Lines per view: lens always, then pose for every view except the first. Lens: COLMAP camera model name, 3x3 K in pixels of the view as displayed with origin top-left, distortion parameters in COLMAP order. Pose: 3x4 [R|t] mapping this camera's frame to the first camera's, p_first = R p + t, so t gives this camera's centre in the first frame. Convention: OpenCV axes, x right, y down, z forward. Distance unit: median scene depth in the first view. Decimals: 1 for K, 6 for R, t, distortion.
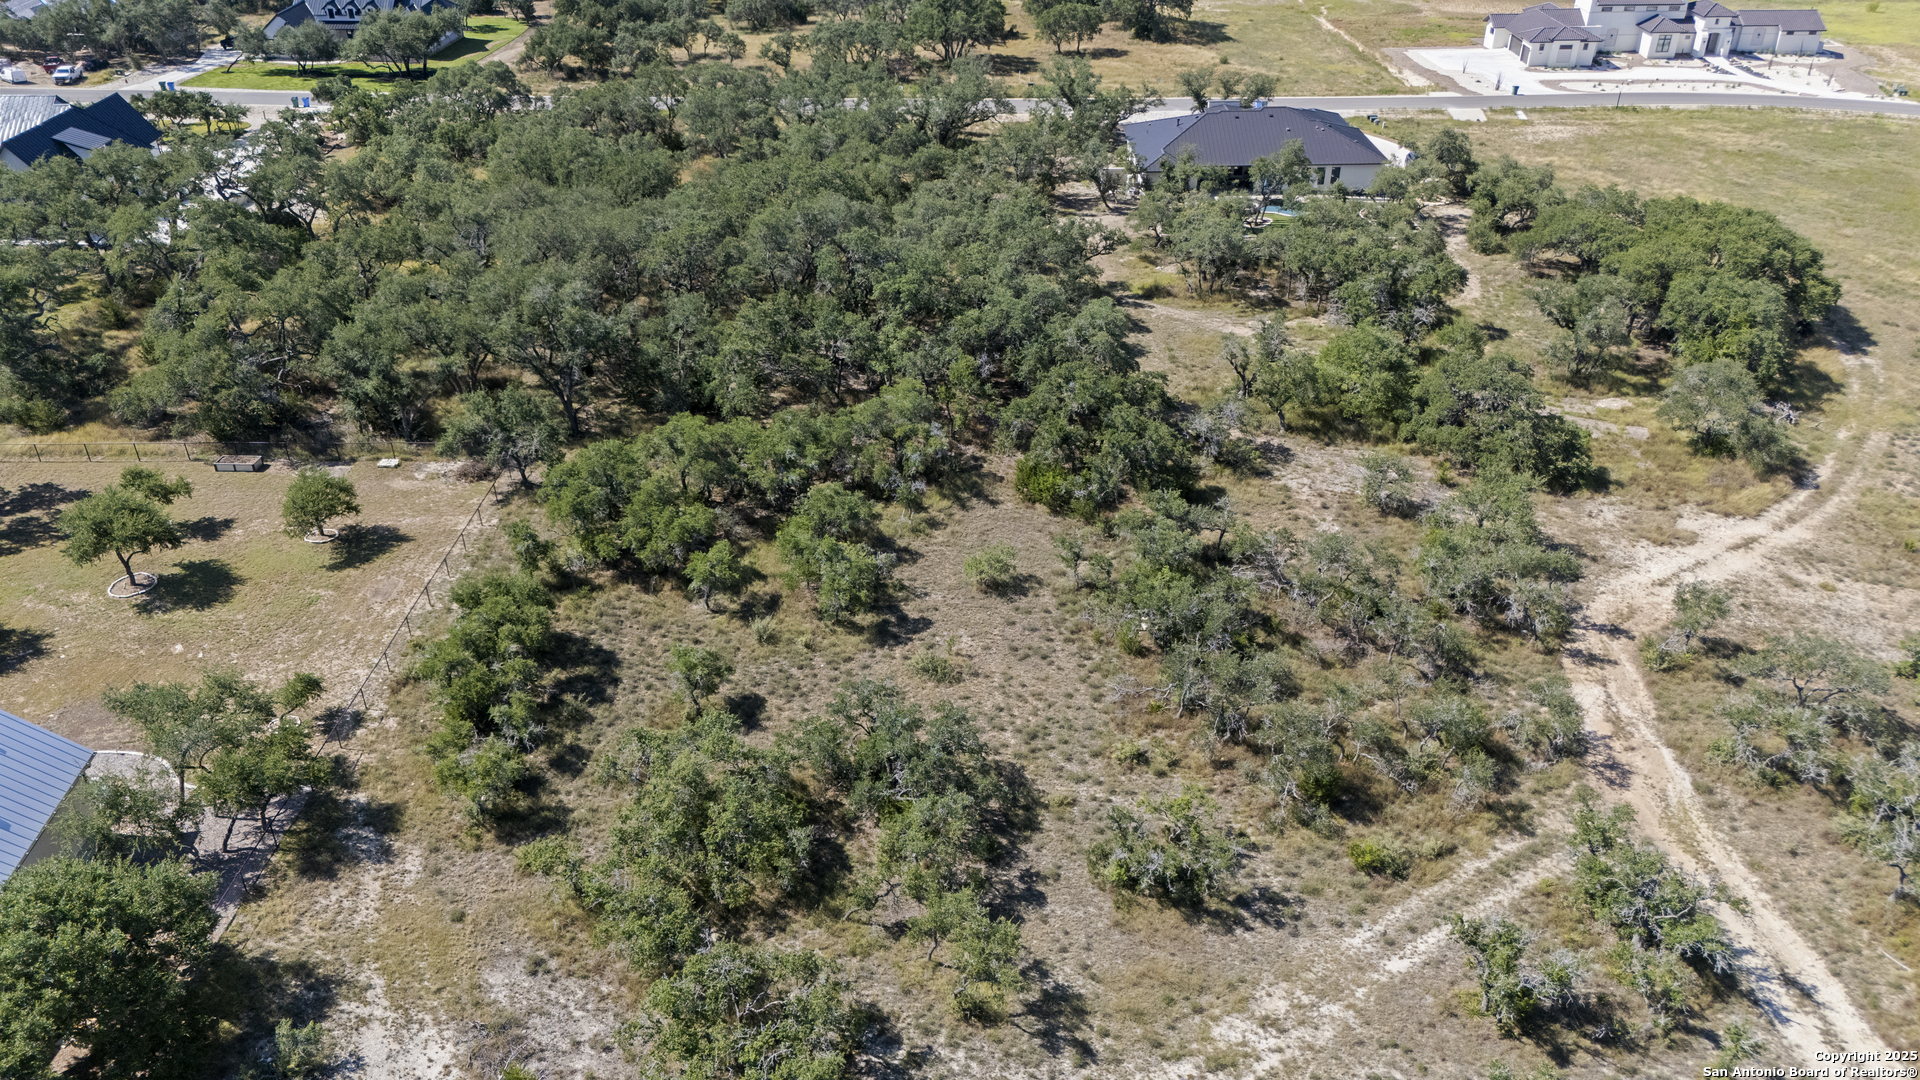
lens RADIAL K [[1422.1, 0, 969.3], [0, 1422.1, 525.1], [0, 0, 1]] dist [0.064103, -0.062949]
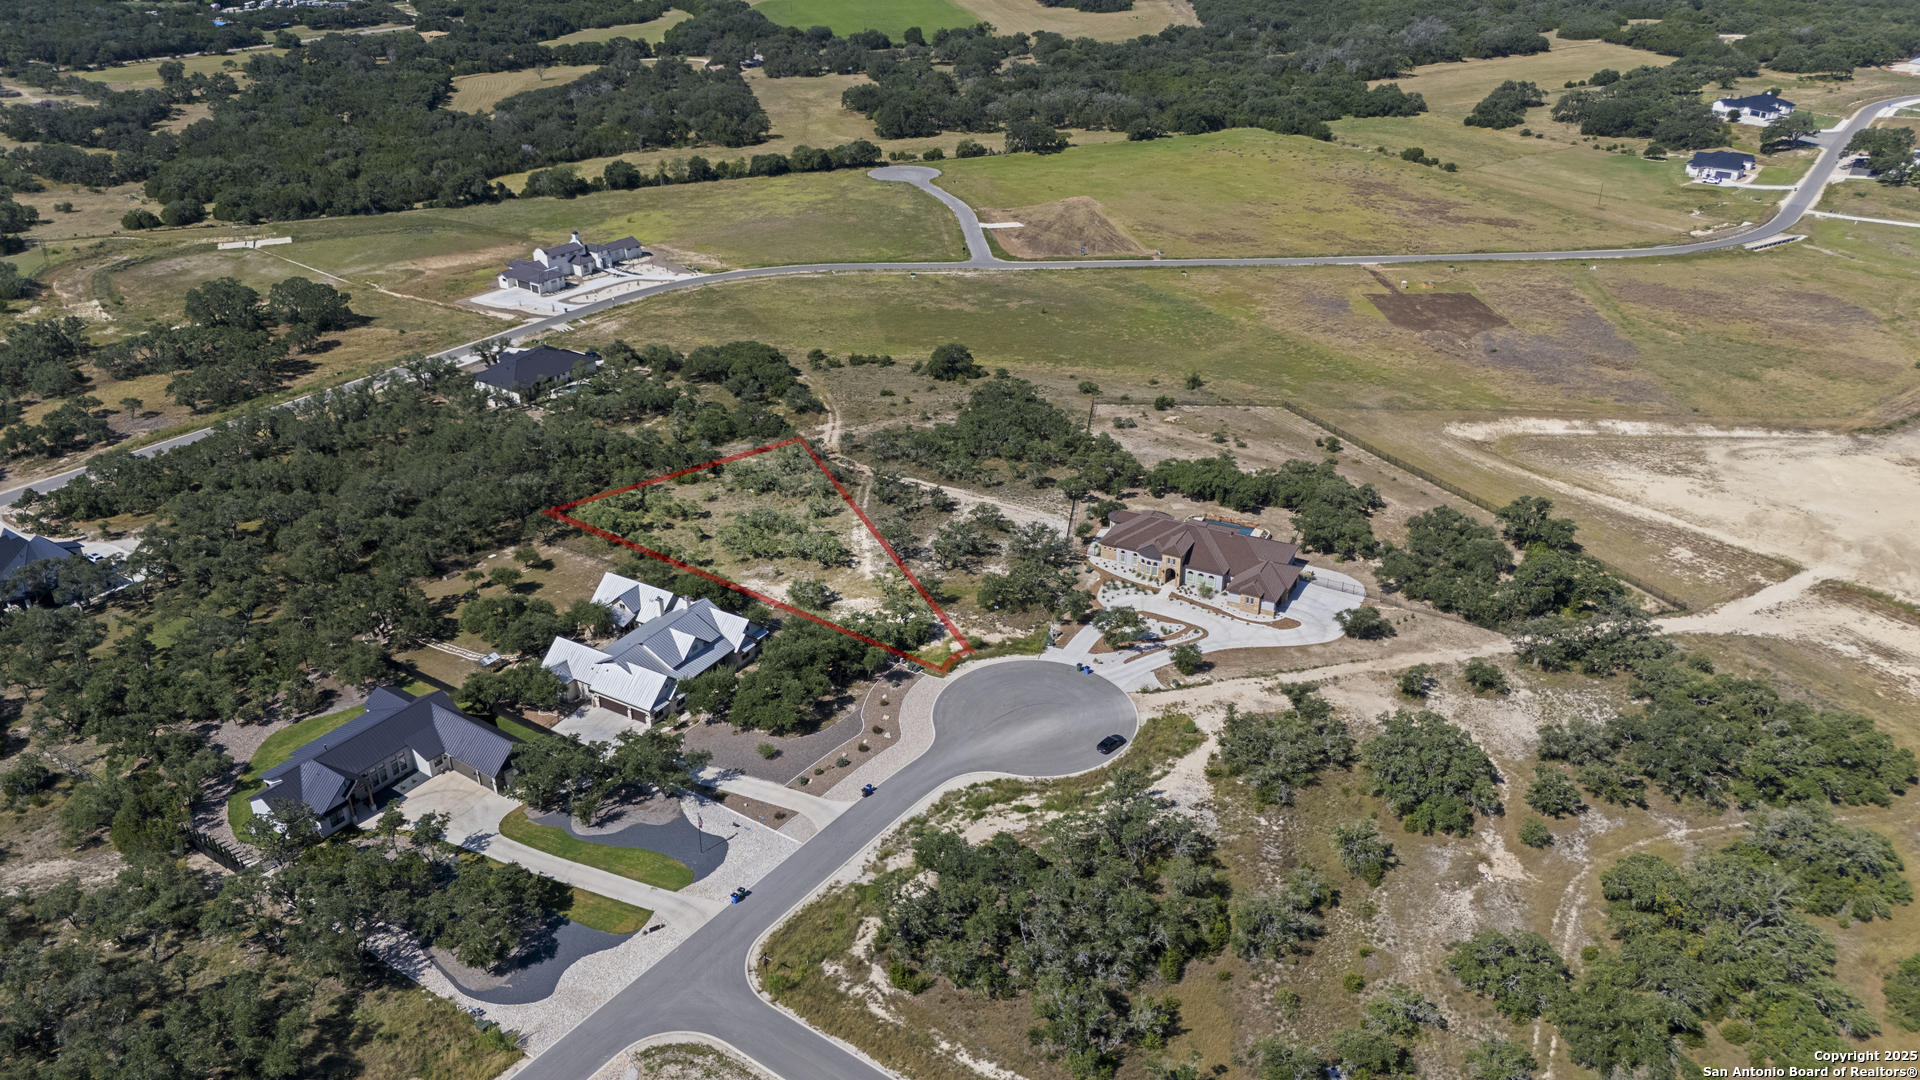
lens RADIAL K [[1422.1, 0, 960.4], [0, 1422.1, 547.5], [0, 0, 1]] dist [0.064103, -0.062949]
pose [[0.595246, -0.373502, 0.711463, -1.925681], [0.414263, 0.901313, 0.126576, -0.036122], [-0.688527, 0.219389, 0.691230, -1.646451]]
